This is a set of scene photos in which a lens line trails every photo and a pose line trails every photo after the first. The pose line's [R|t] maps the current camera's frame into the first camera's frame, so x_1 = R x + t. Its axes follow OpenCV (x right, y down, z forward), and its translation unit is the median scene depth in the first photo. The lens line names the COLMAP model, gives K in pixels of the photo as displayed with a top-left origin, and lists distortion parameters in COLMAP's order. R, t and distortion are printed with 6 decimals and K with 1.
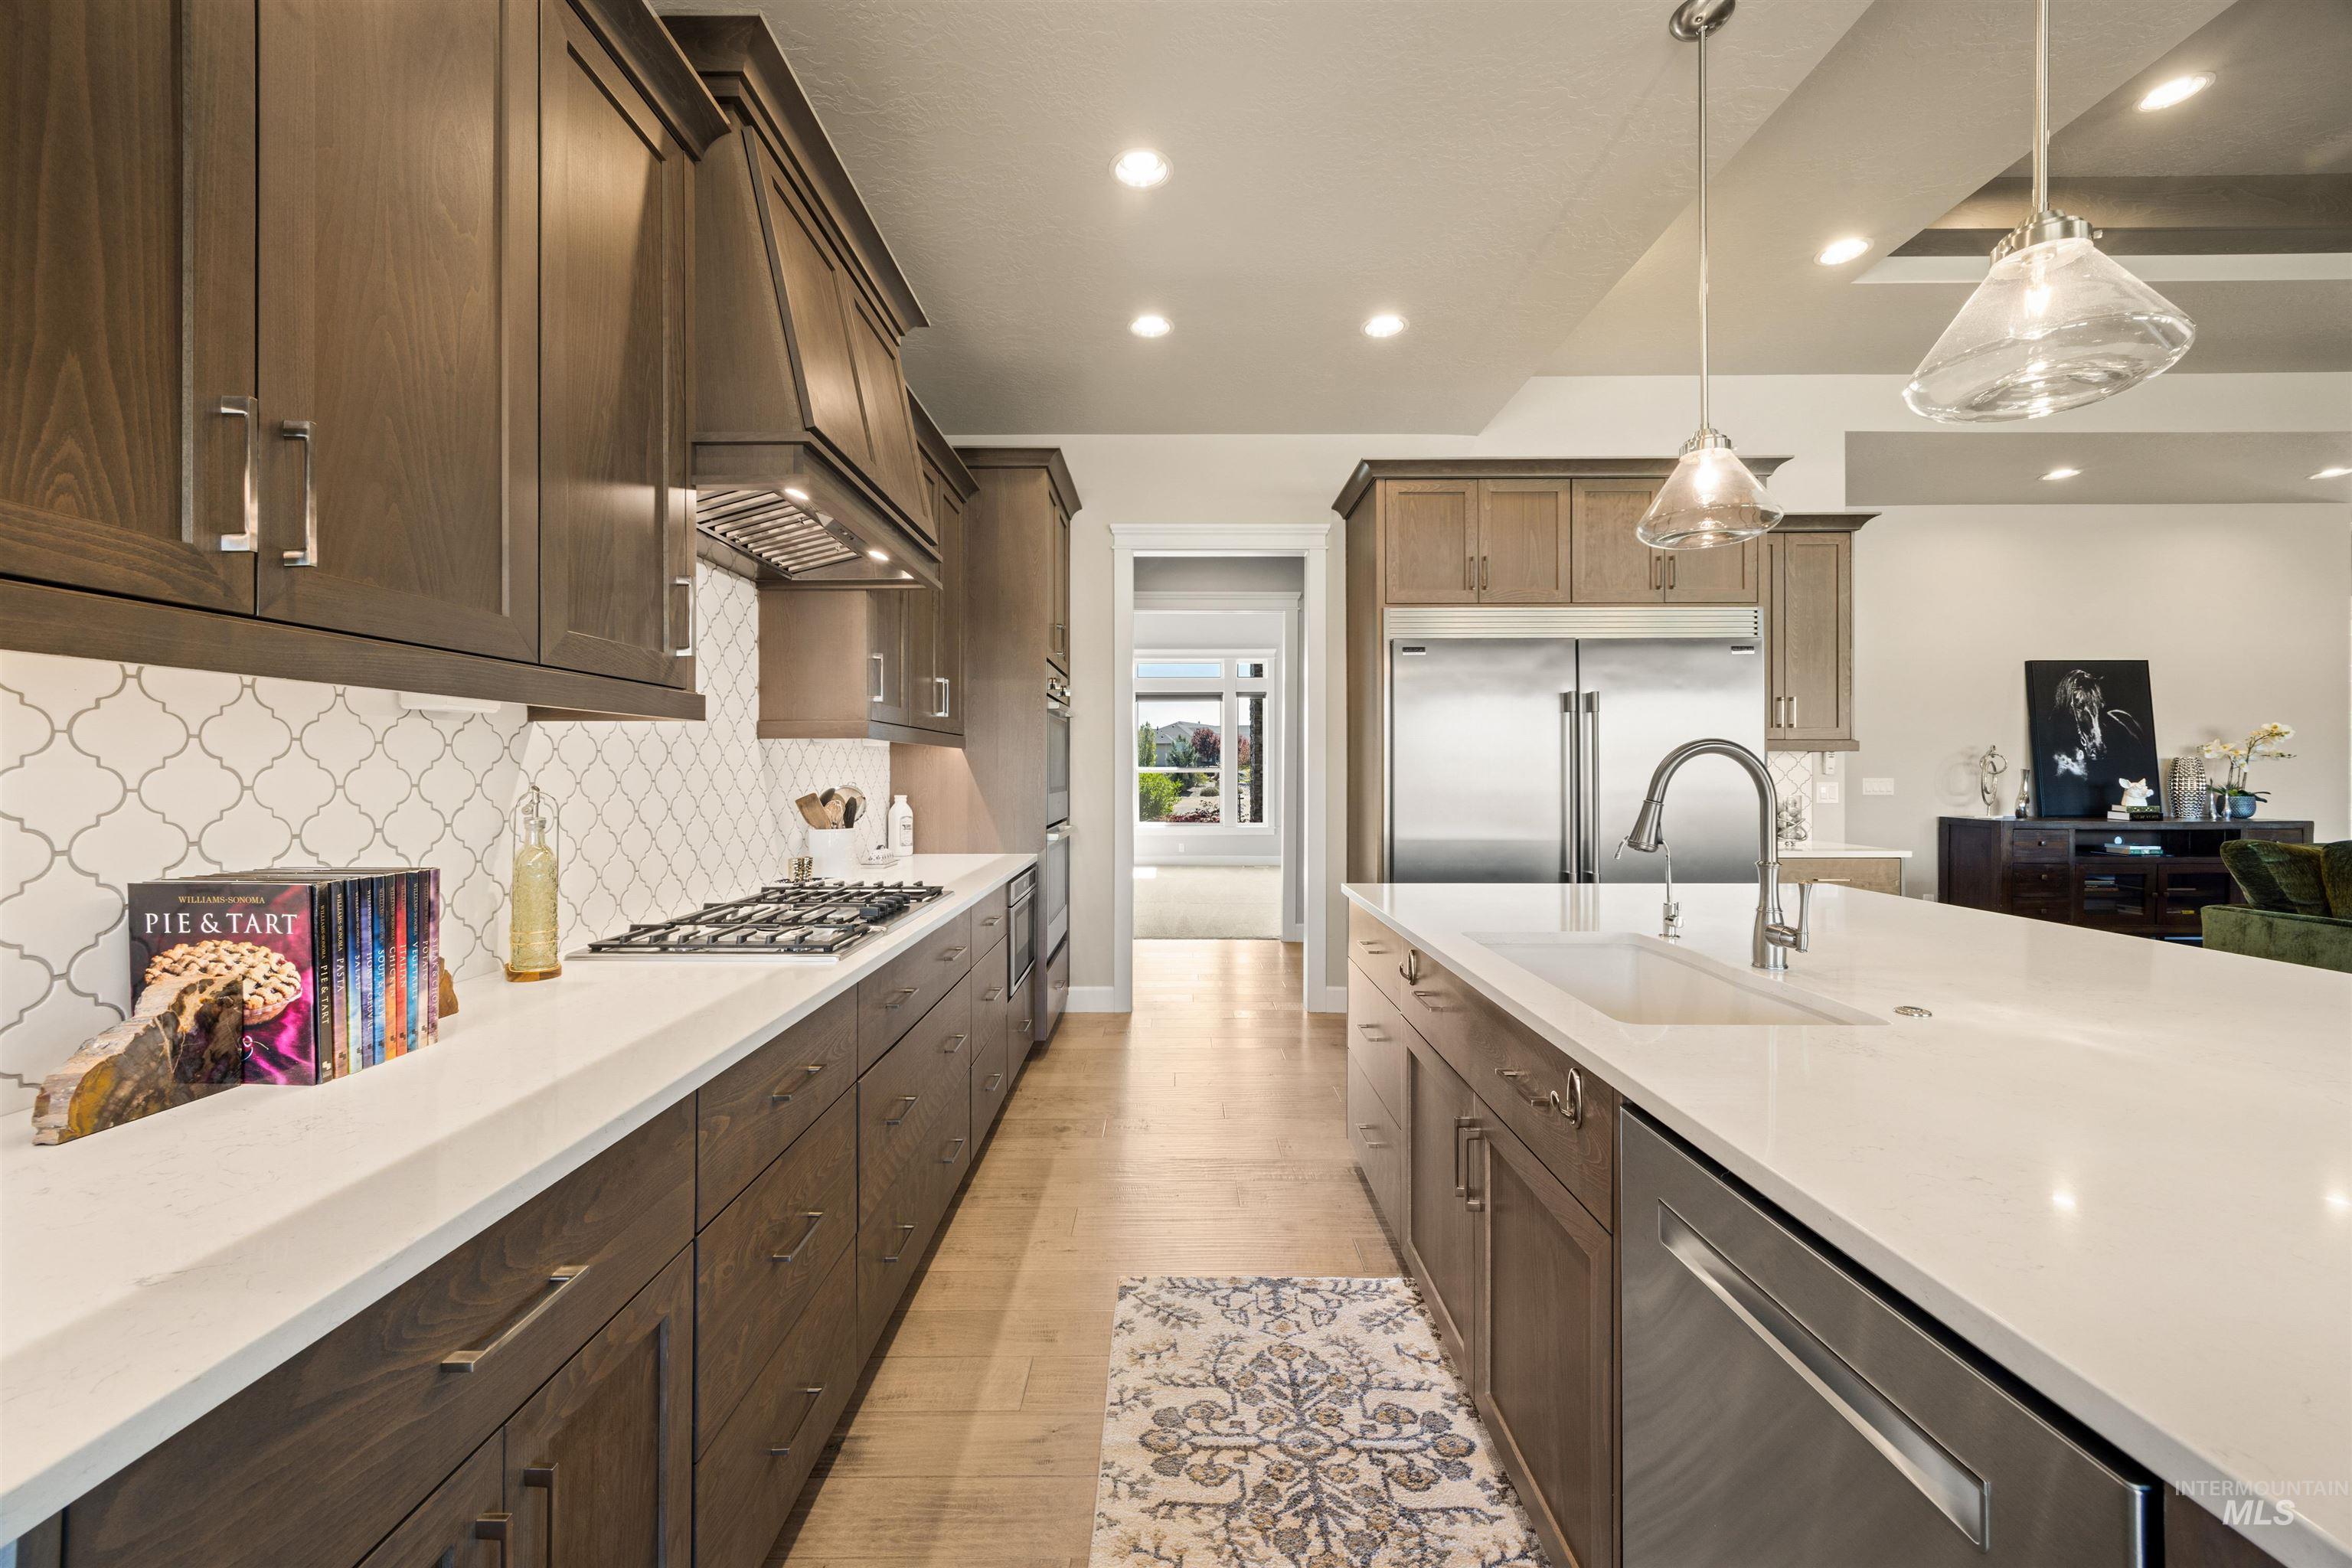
lens RADIAL K [[897.5, 0, 1174.1], [0, 897.5, 773.5], [0, 0, 1]] dist [0.001939, 0.000429]
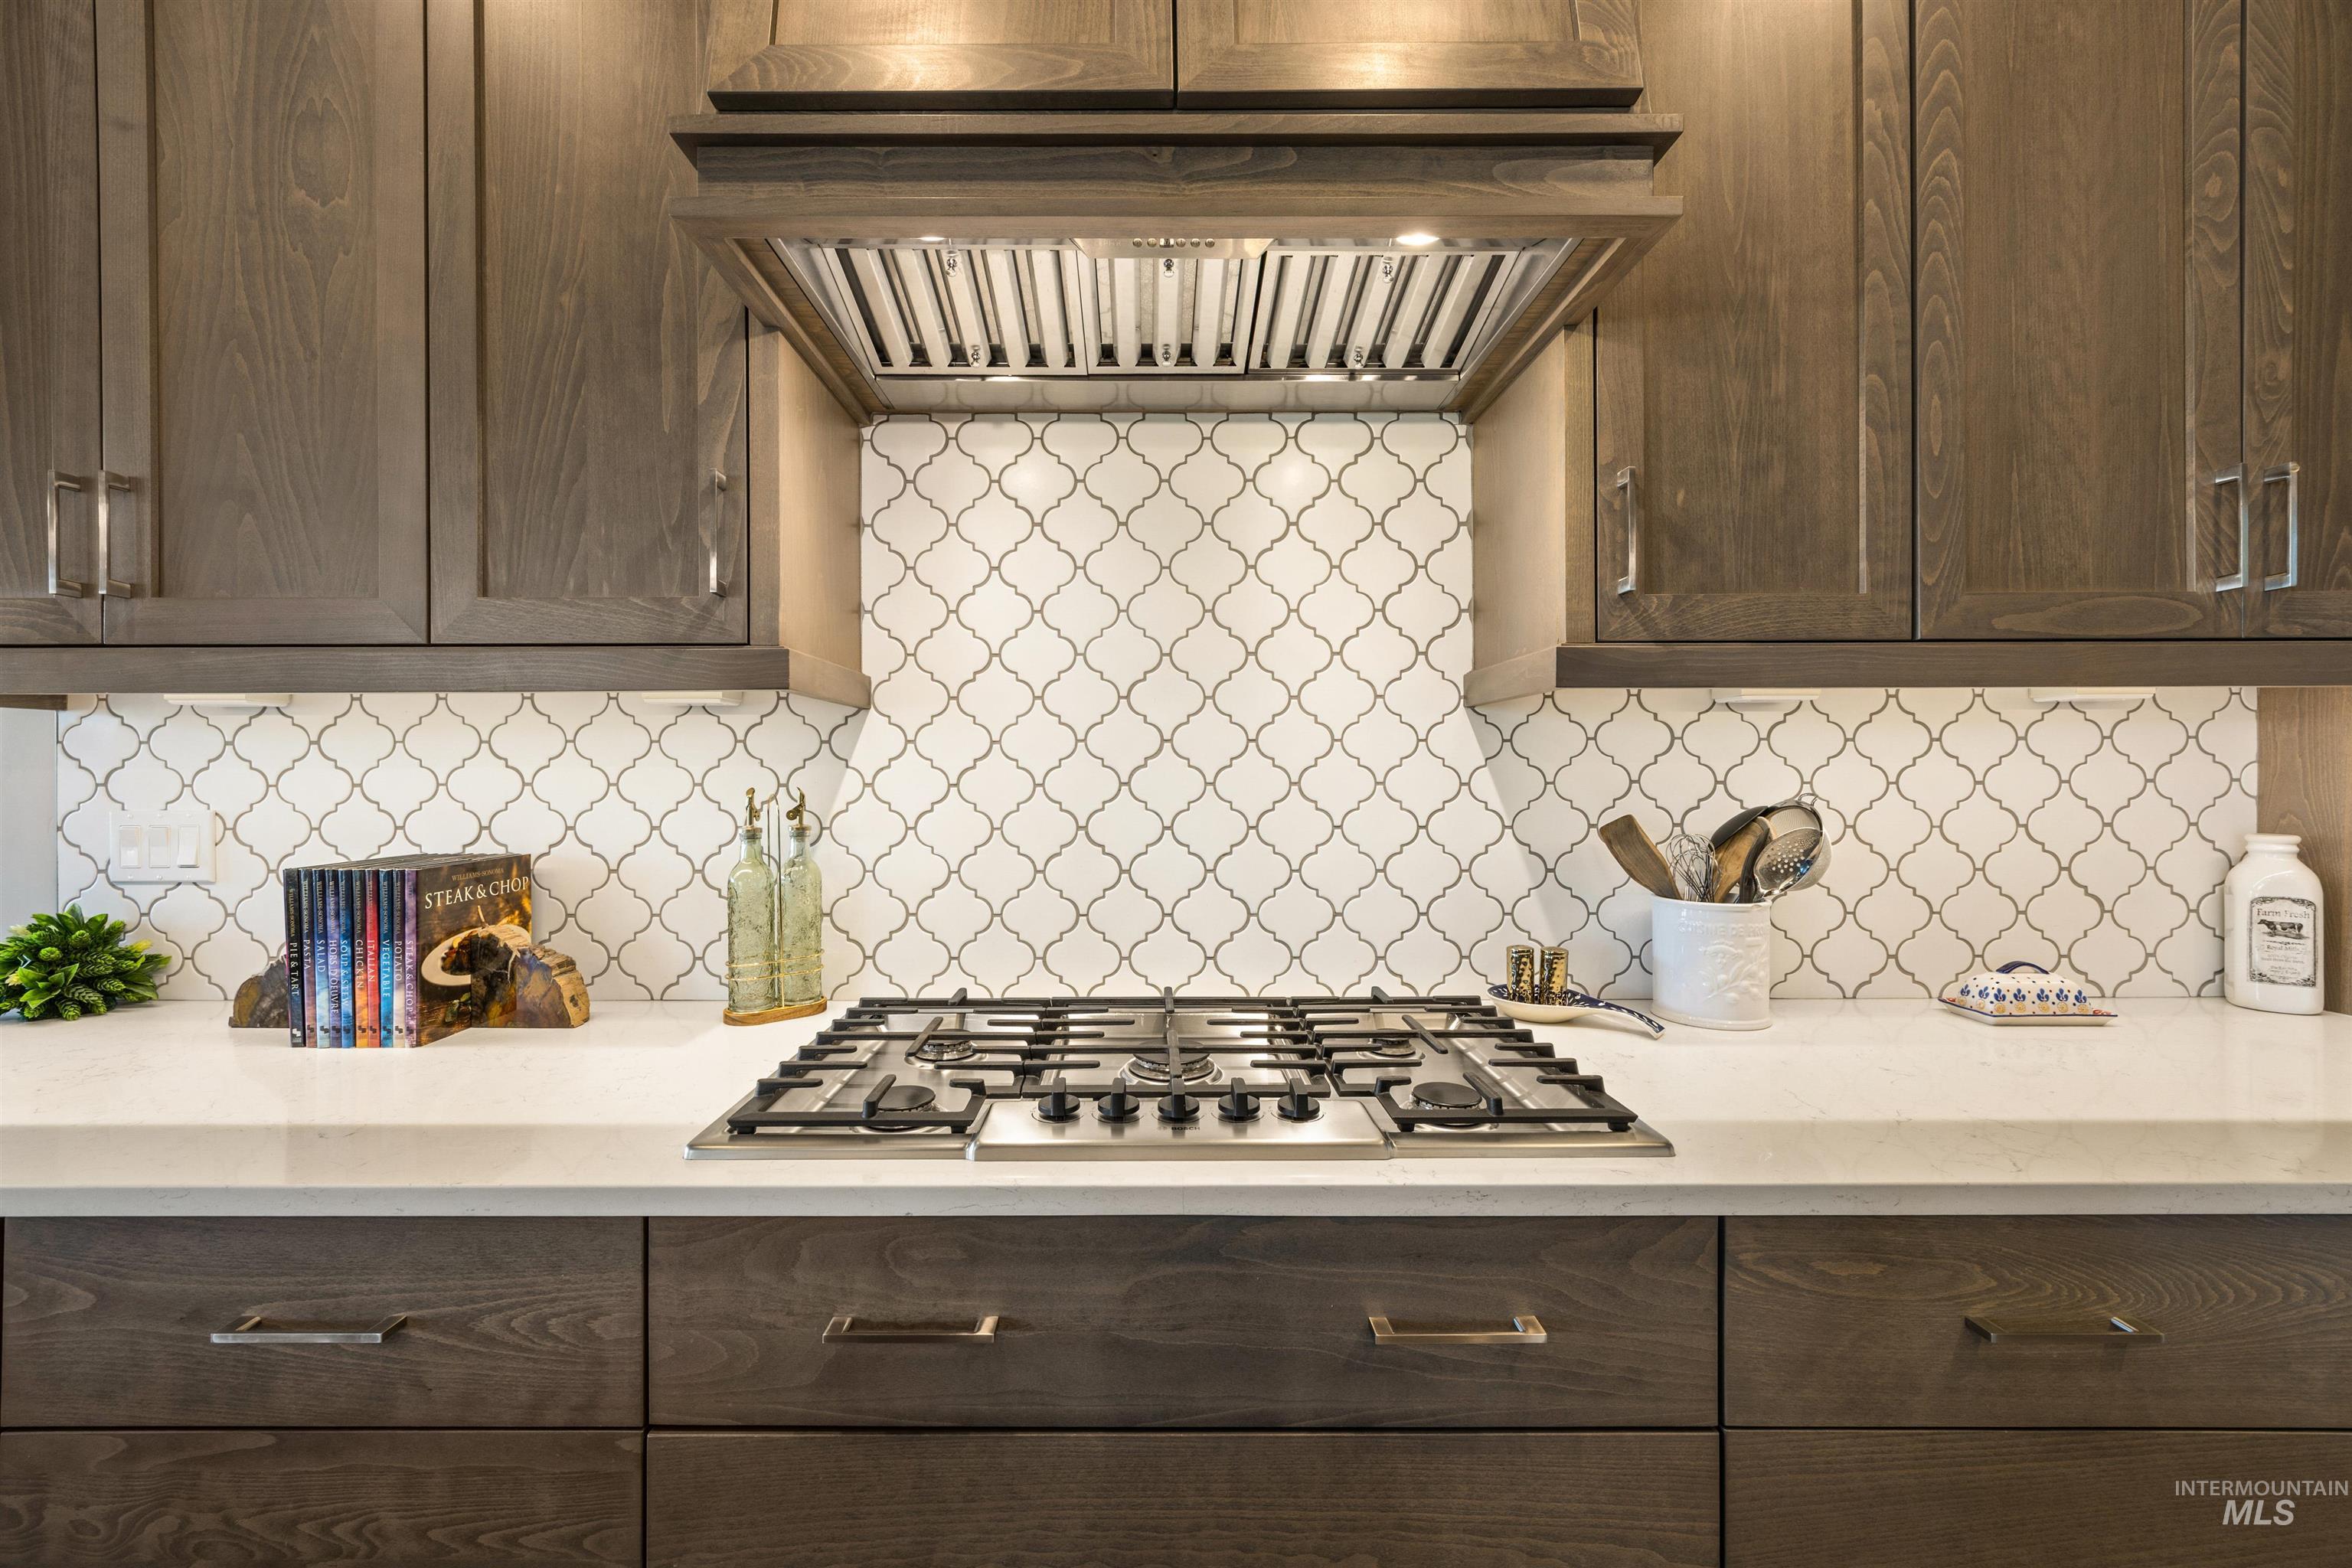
lens RADIAL K [[897.5, 0, 1179.8], [0, 897.5, 784.1], [0, 0, 1]] dist [0.001939, 0.000429]
pose [[-0.001322, 0.003566, -0.999993, 0.174471], [0.000194, 0.999994, 0.003566, 0.010102], [0.999999, -0.000189, -0.001323, 2.037235]]
